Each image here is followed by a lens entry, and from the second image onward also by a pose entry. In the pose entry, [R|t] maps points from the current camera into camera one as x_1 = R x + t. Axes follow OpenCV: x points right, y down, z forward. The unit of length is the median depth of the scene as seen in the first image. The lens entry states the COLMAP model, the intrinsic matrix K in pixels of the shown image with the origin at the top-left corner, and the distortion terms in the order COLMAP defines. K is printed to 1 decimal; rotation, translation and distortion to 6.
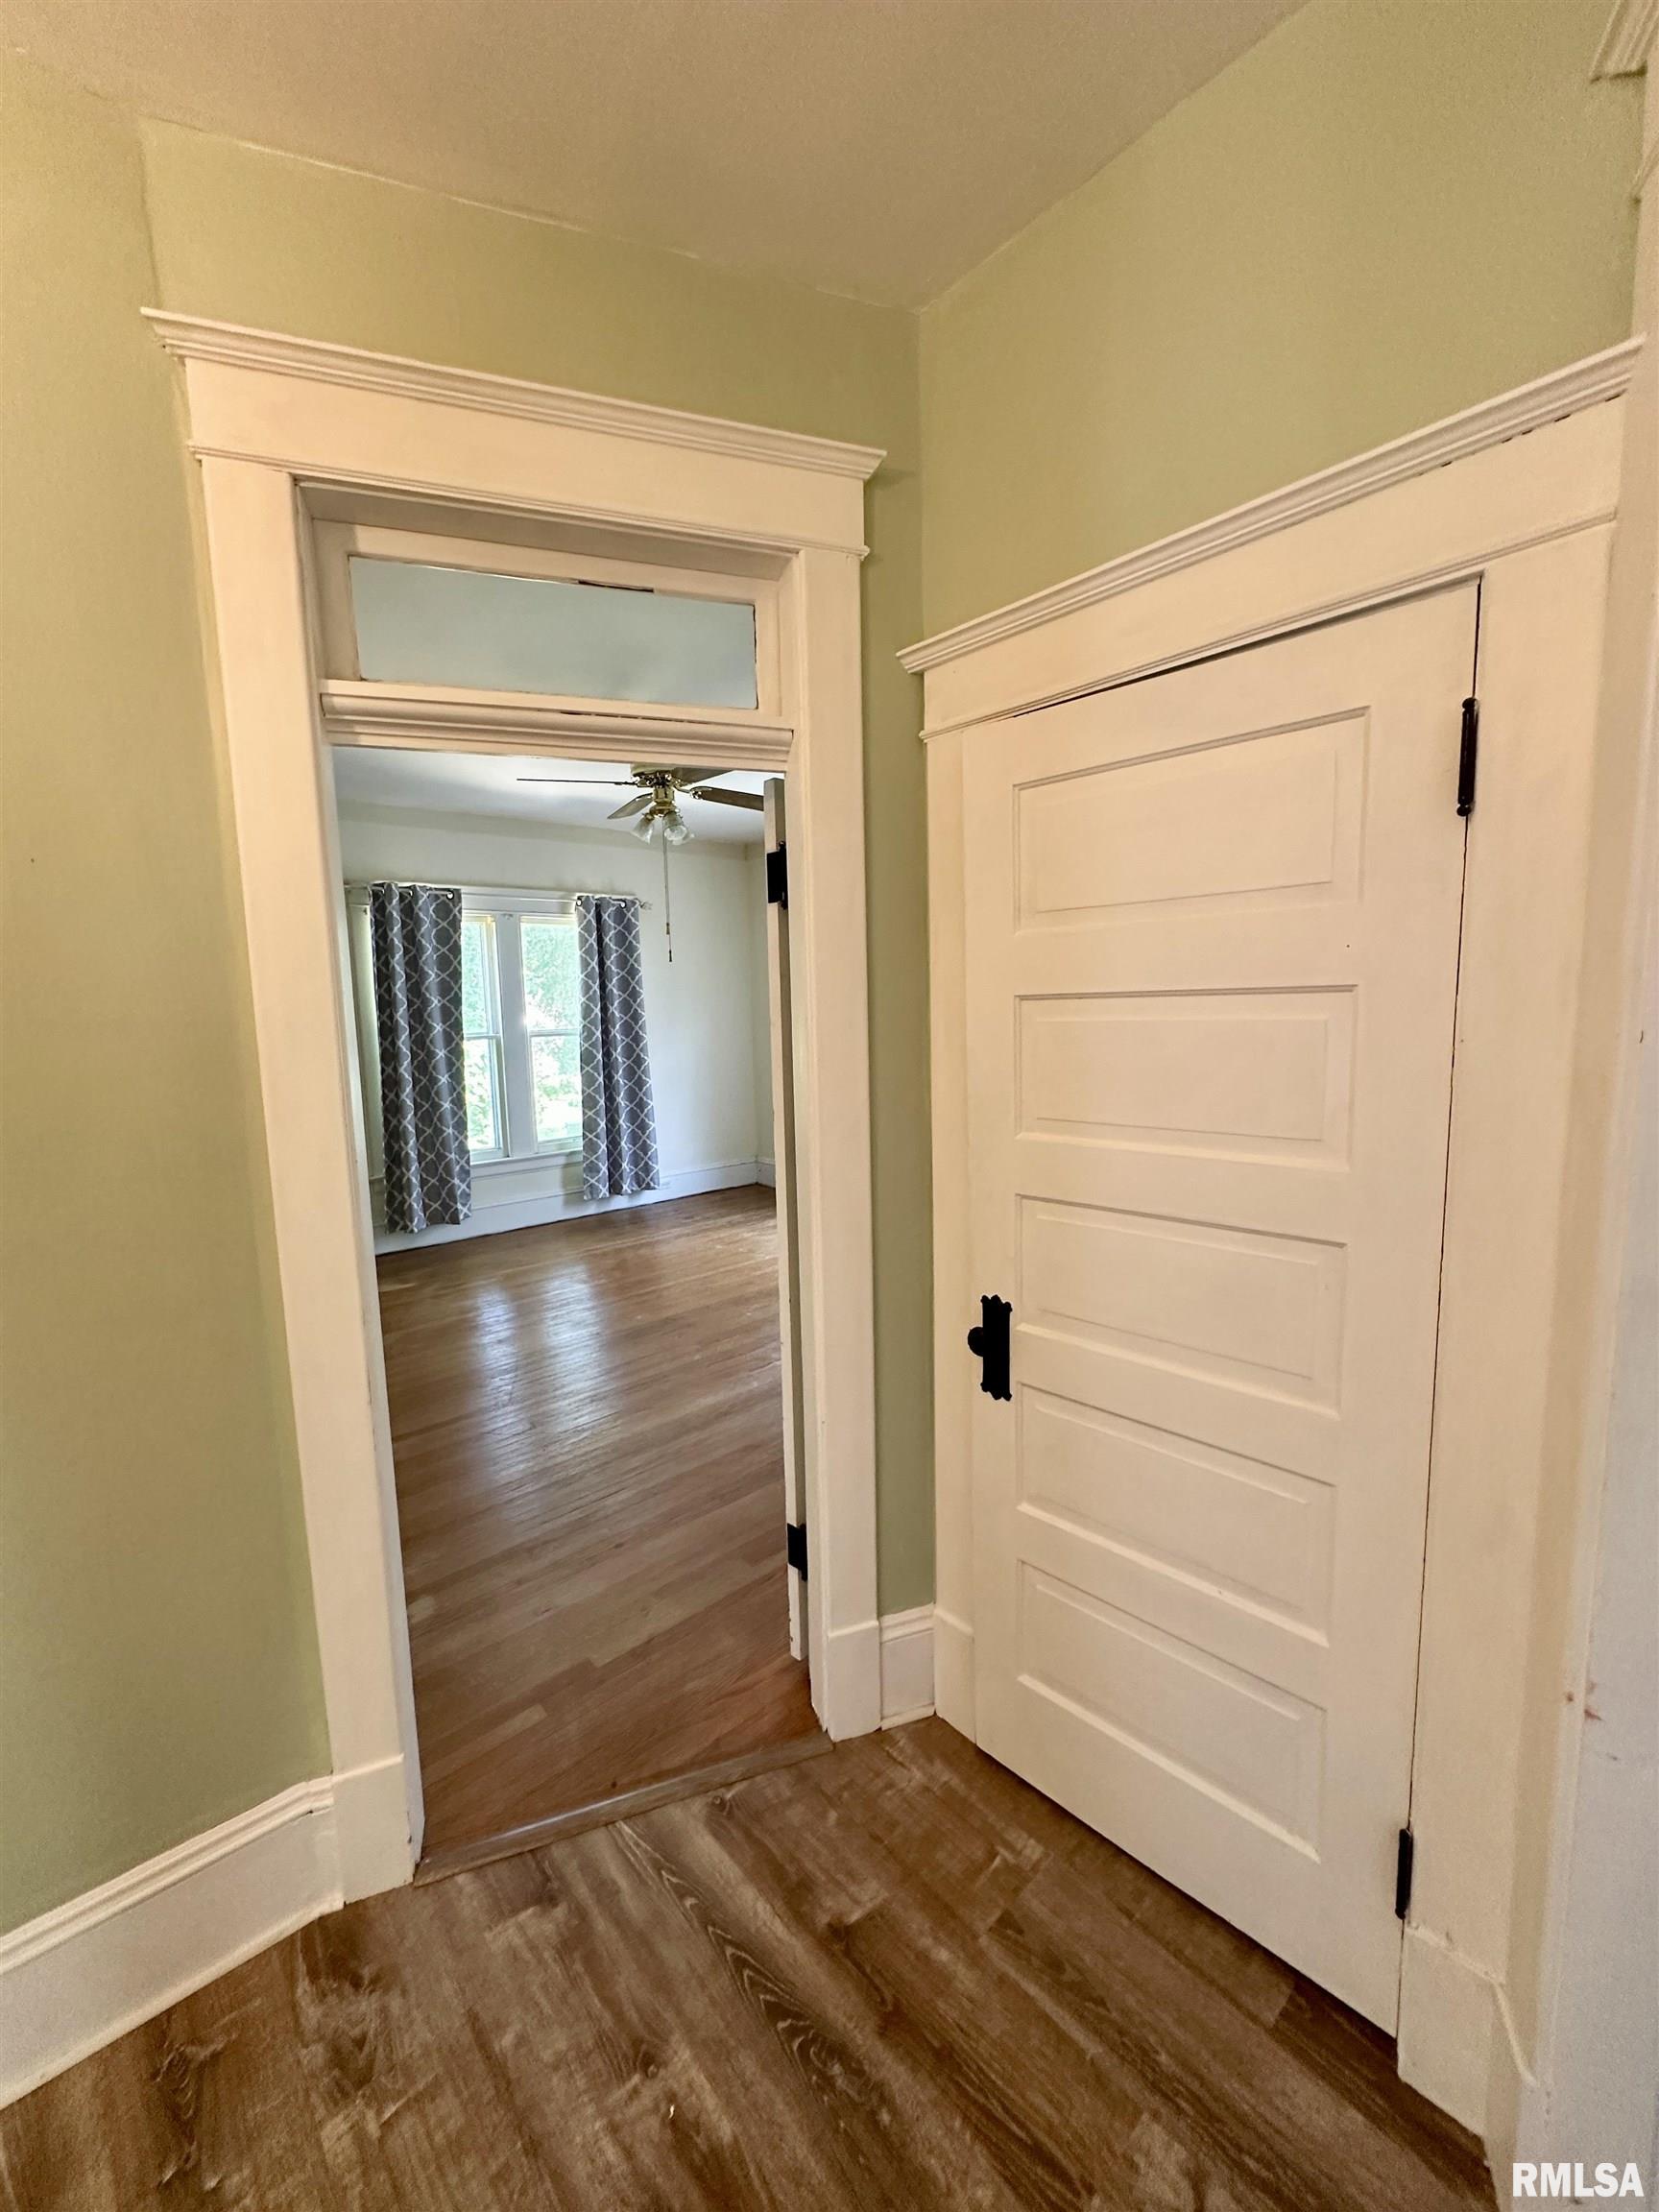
lens RADIAL K [[884.0, 0, 829.5], [0, 884.0, 1106.0], [0, 0, 1]] dist [-0.002524, 0.001026]
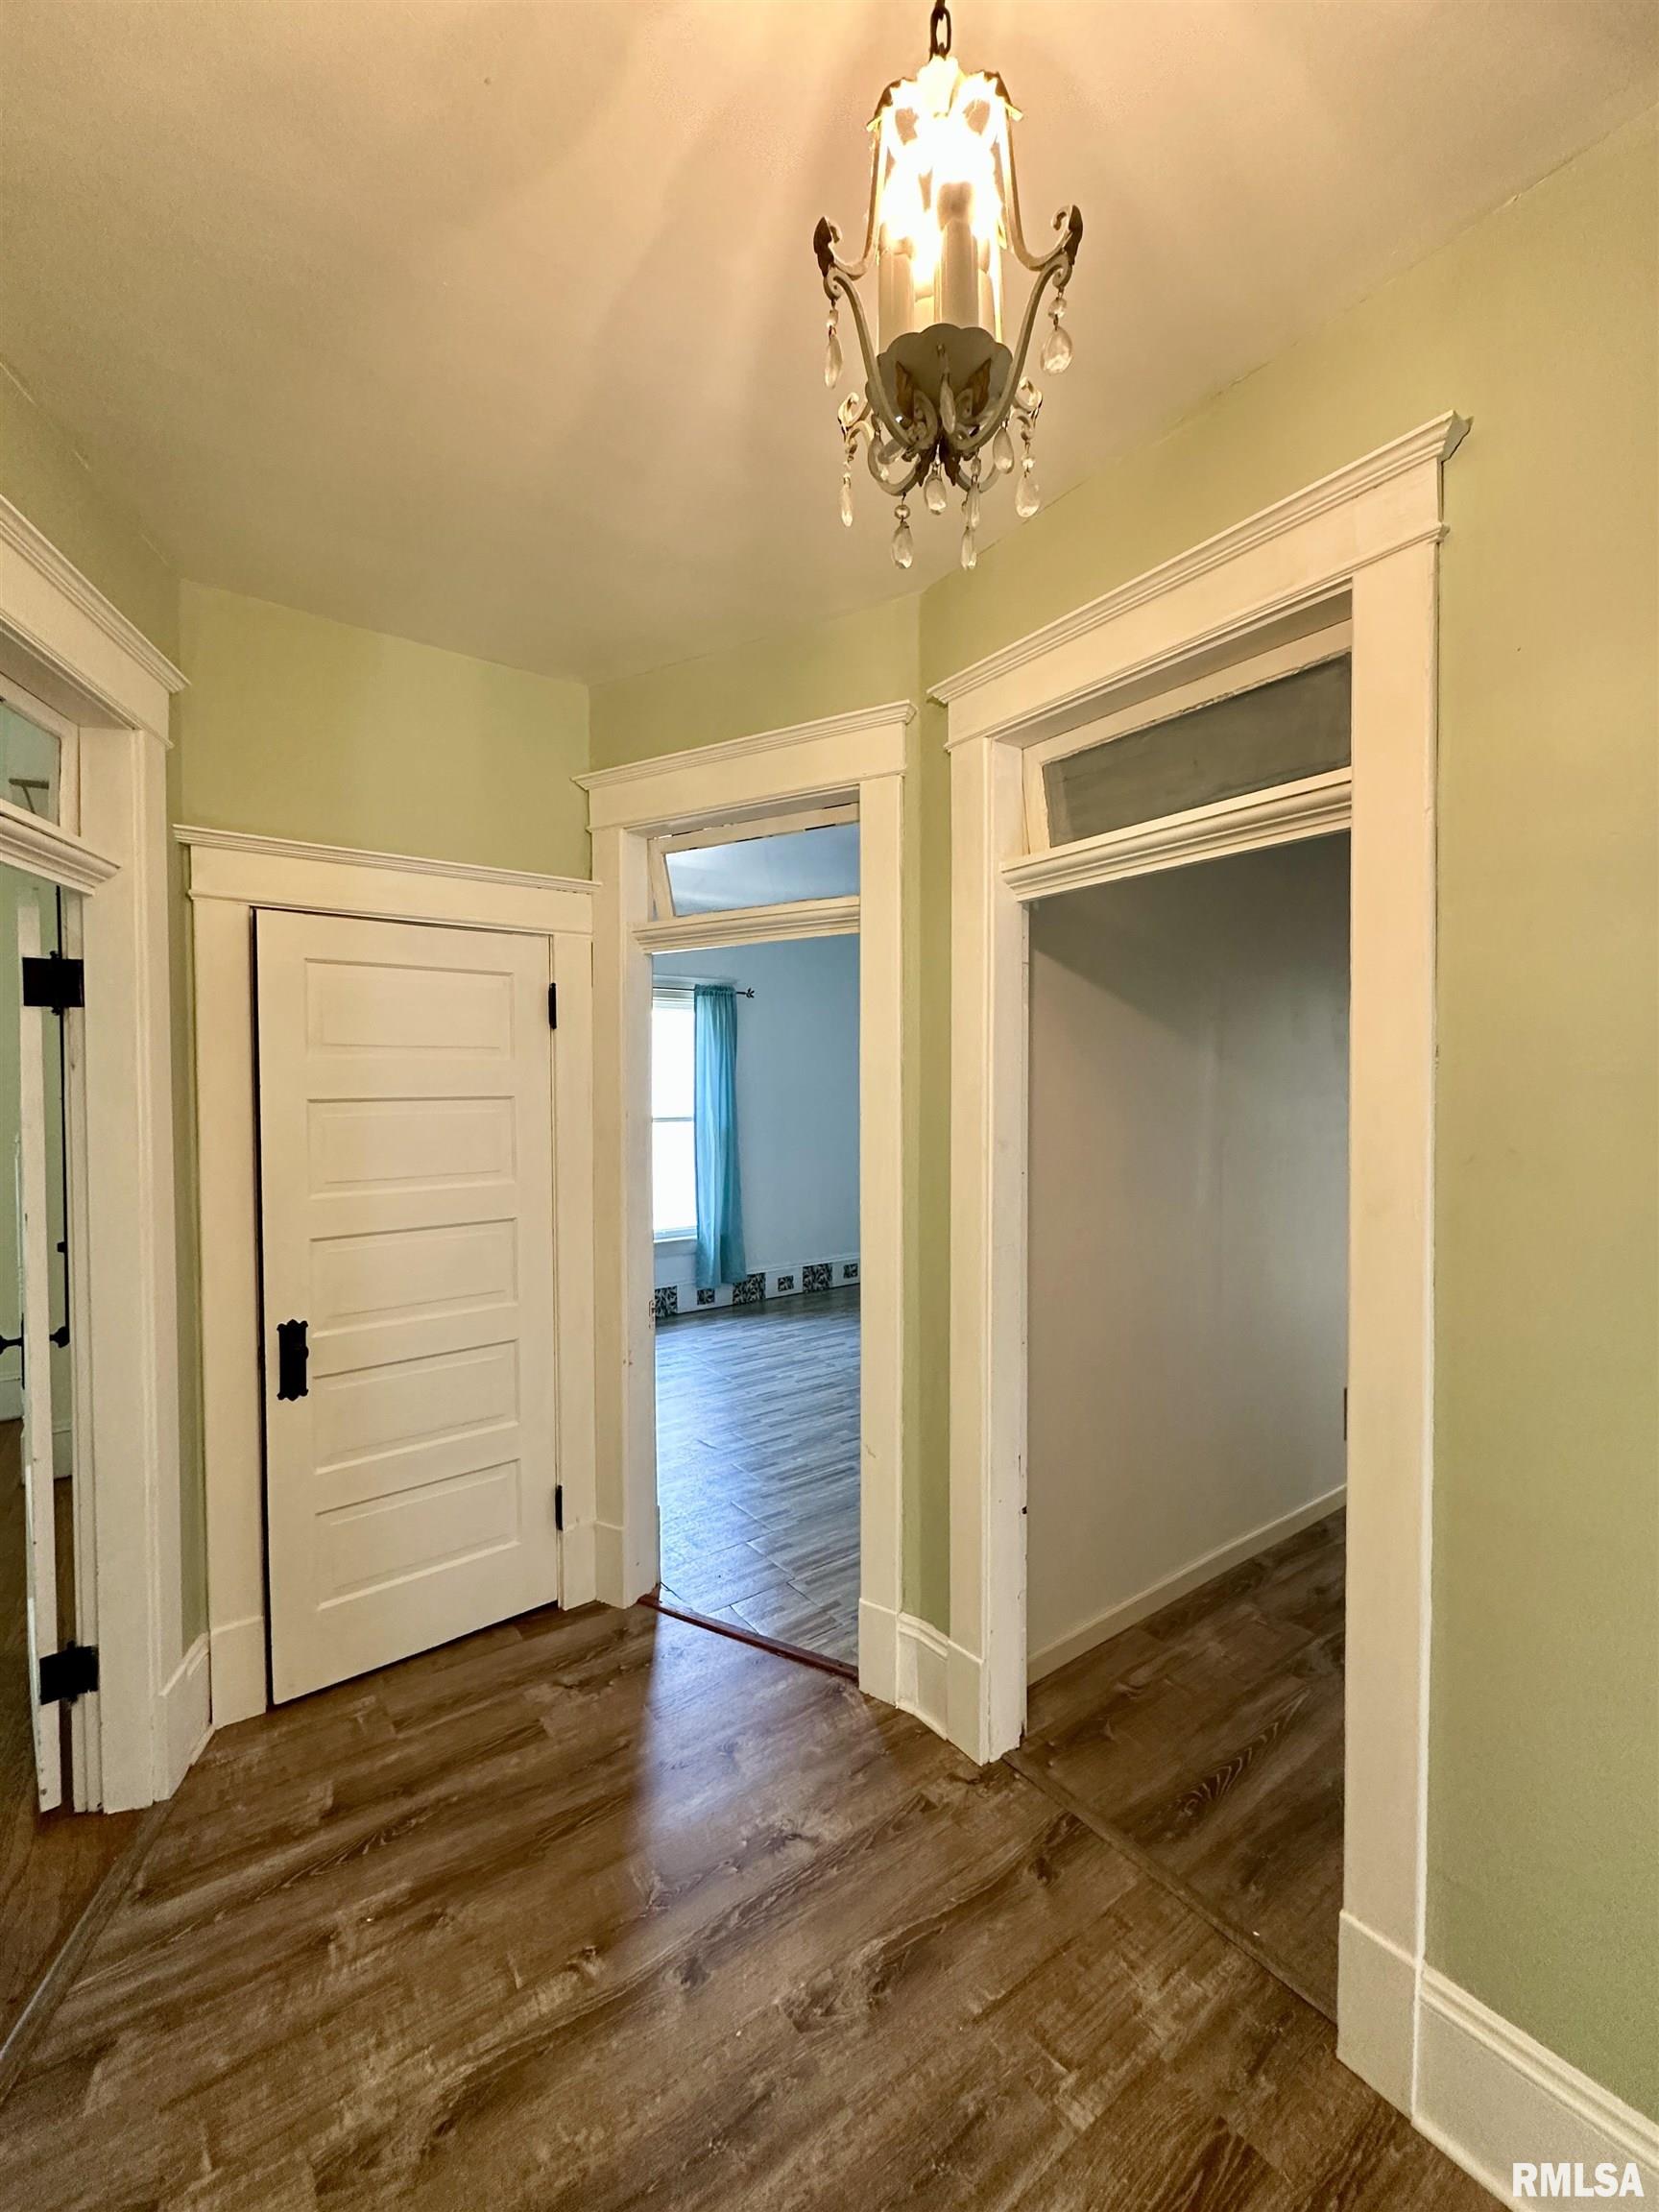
lens RADIAL K [[925.0, 0, 829.5], [0, 925.0, 1106.0], [0, 0, 1]] dist [-0.002031, 0.000492]
pose [[0.091263, 0.002623, 0.995823, -1.231445], [0.122111, 0.992420, -0.013805, 0.010899], [-0.988312, 0.122861, 0.090251, 0.023552]]
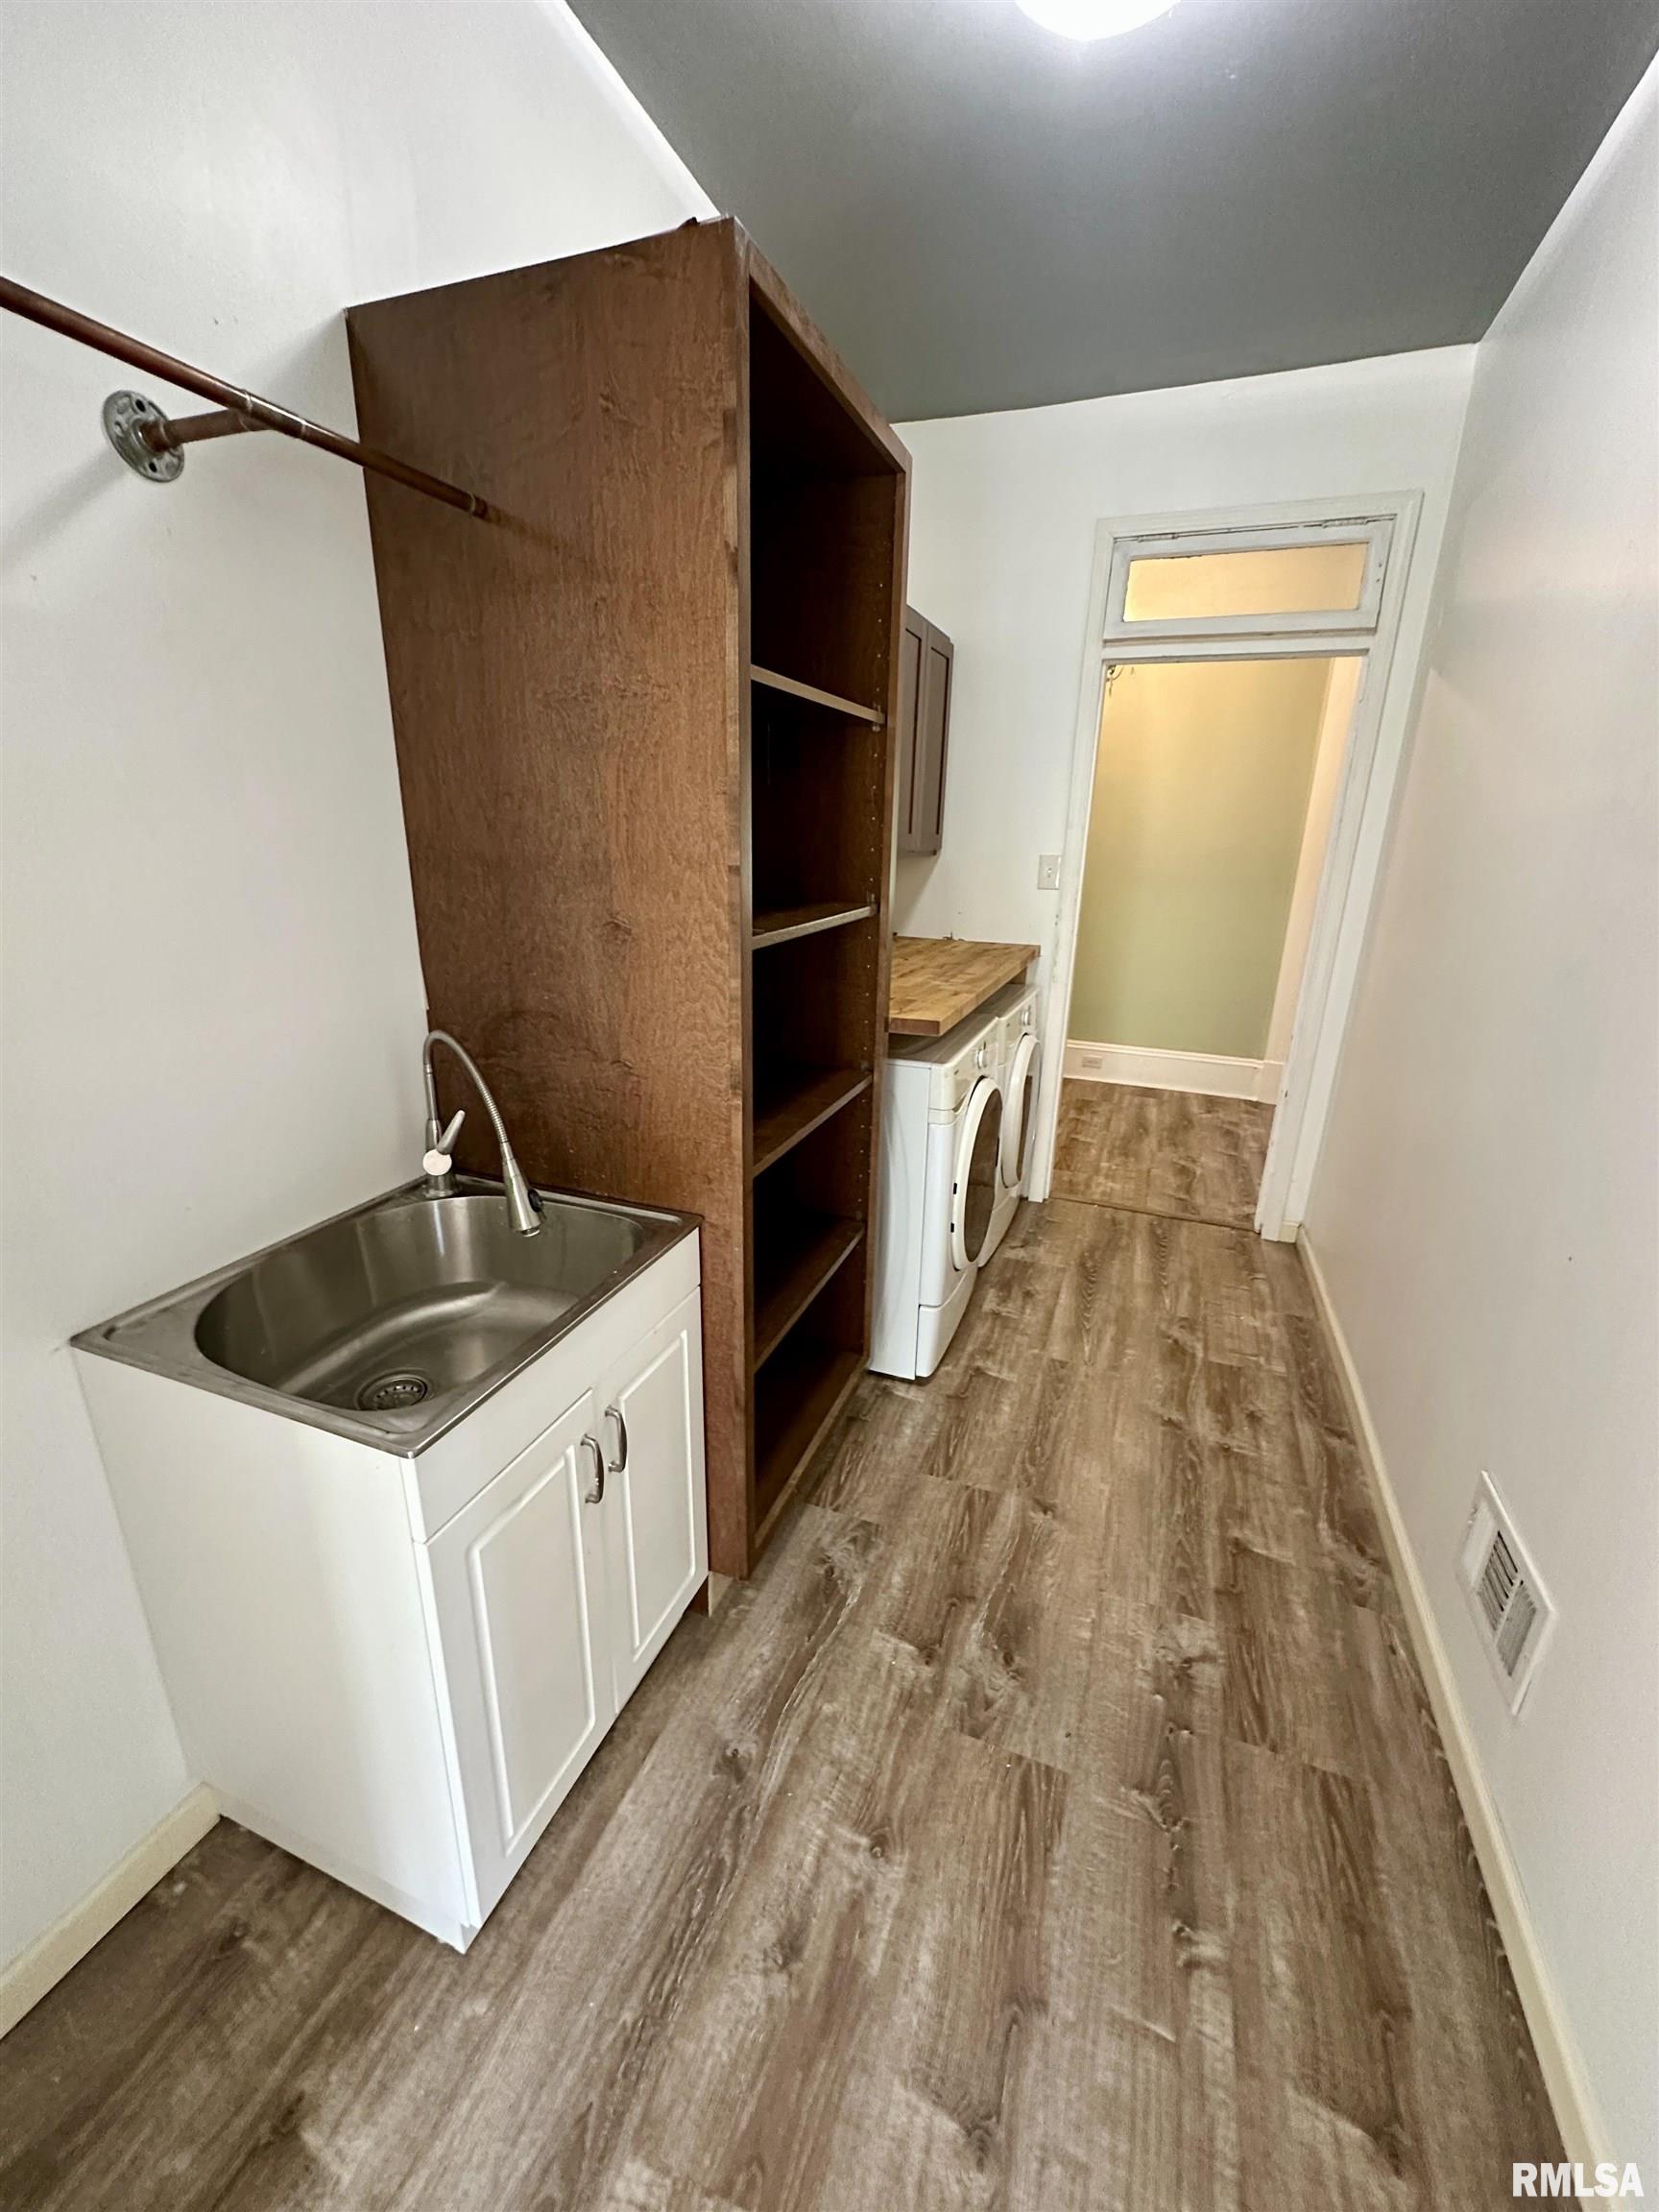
lens RADIAL K [[884.0, 0, 829.5], [0, 884.0, 1106.0], [0, 0, 1]] dist [-0.002524, 0.001026]
pose [[0.468329, 0.300650, -0.830829, 1.467040], [-0.140185, 0.953700, 0.266093, 0.271388], [0.872363, -0.008149, 0.488792, -2.025259]]
